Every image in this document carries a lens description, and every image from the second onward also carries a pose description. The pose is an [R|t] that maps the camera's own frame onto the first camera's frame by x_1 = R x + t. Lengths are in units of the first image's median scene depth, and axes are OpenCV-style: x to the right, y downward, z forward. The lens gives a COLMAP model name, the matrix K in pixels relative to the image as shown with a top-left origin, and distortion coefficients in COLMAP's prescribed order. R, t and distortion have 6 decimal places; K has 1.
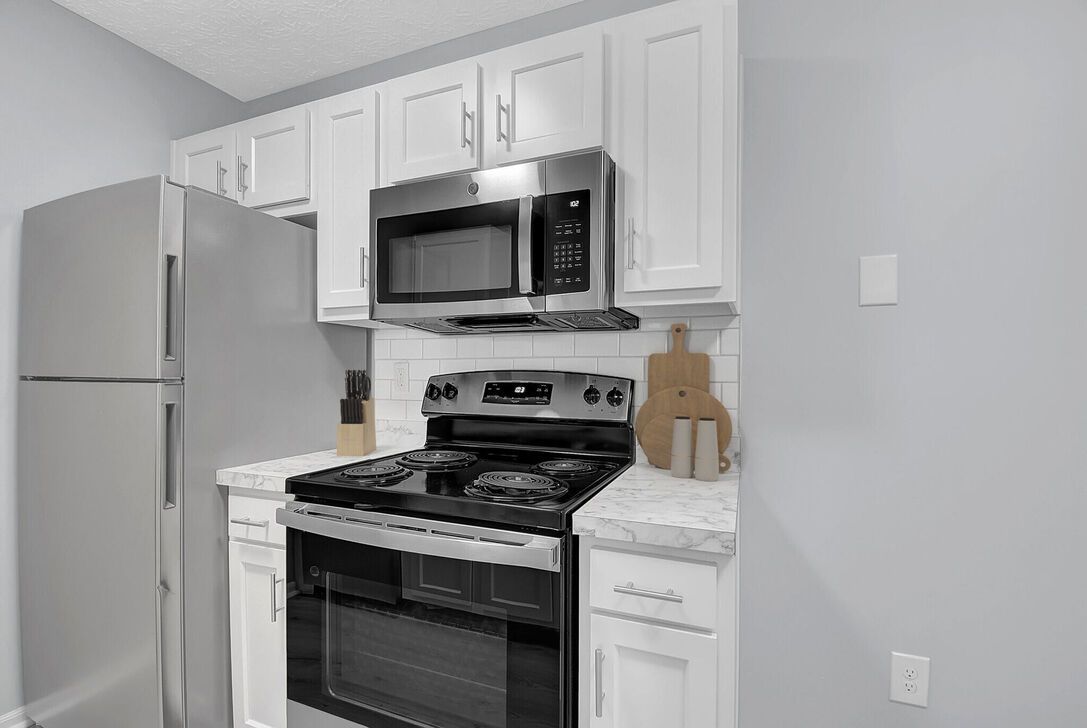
lens RADIAL K [[495.3, 0, 547.0], [0, 495.3, 369.6], [0, 0, 1]] dist [-0.015696, -0.004427]
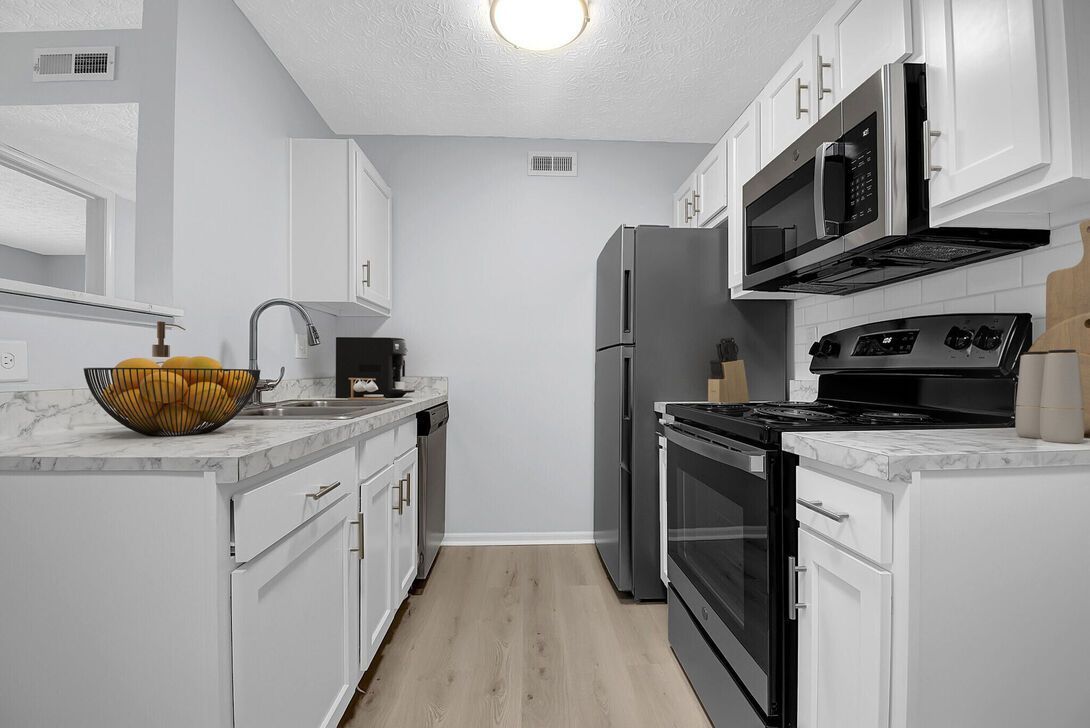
lens RADIAL K [[496.7, 0, 544.5], [0, 496.7, 370.5], [0, 0, 1]] dist [-0.015696, -0.004427]
pose [[0.393487, -0.016834, -0.919176, 0.666369], [0.009190, 0.999854, -0.014377, 0.129440], [0.919284, -0.002790, 0.393584, 0.060002]]
